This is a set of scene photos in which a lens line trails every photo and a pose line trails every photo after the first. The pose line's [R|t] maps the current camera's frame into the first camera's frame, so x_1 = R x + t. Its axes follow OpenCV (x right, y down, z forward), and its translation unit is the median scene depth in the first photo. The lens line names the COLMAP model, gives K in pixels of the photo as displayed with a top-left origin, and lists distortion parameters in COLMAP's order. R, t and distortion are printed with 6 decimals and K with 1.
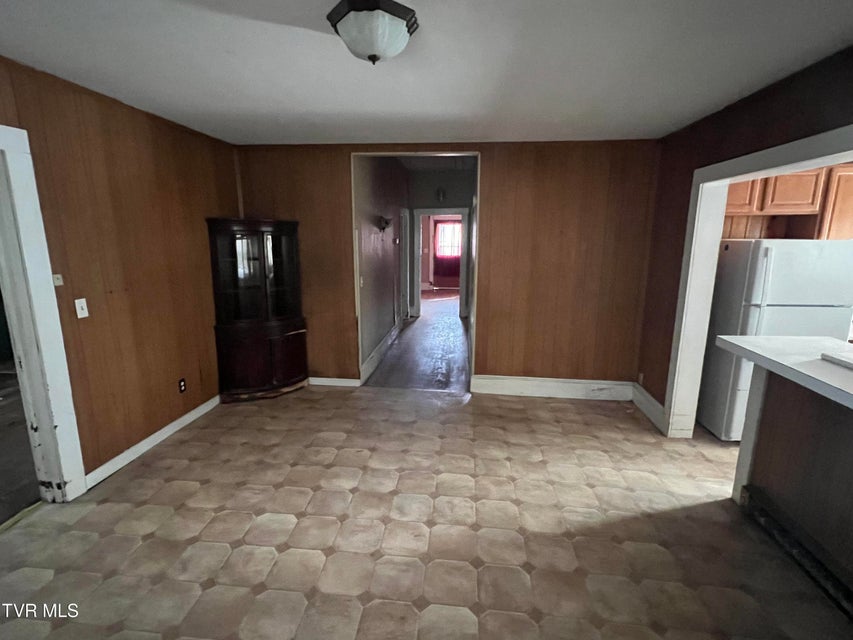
lens RADIAL K [[417.1, 0, 426.8], [0, 417.1, 318.3], [0, 0, 1]] dist [-0.005165, -0.000702]
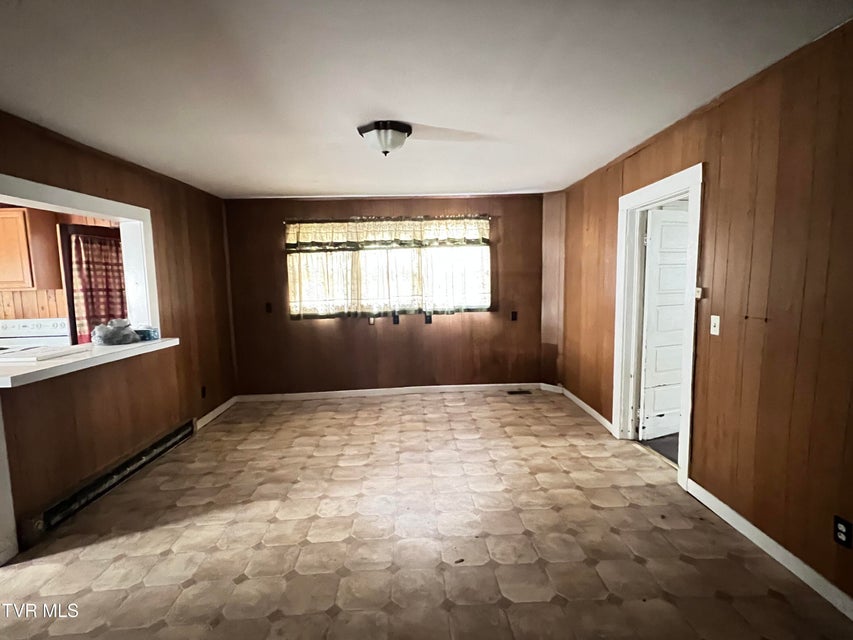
lens RADIAL K [[417.1, 0, 427.4], [0, 417.1, 321.2], [0, 0, 1]] dist [-0.005165, -0.000702]
pose [[-0.989902, 0.031608, -0.138184, -0.029790], [-0.010953, 0.954854, 0.296872, -0.315896], [0.141329, 0.295388, -0.944866, 1.826055]]
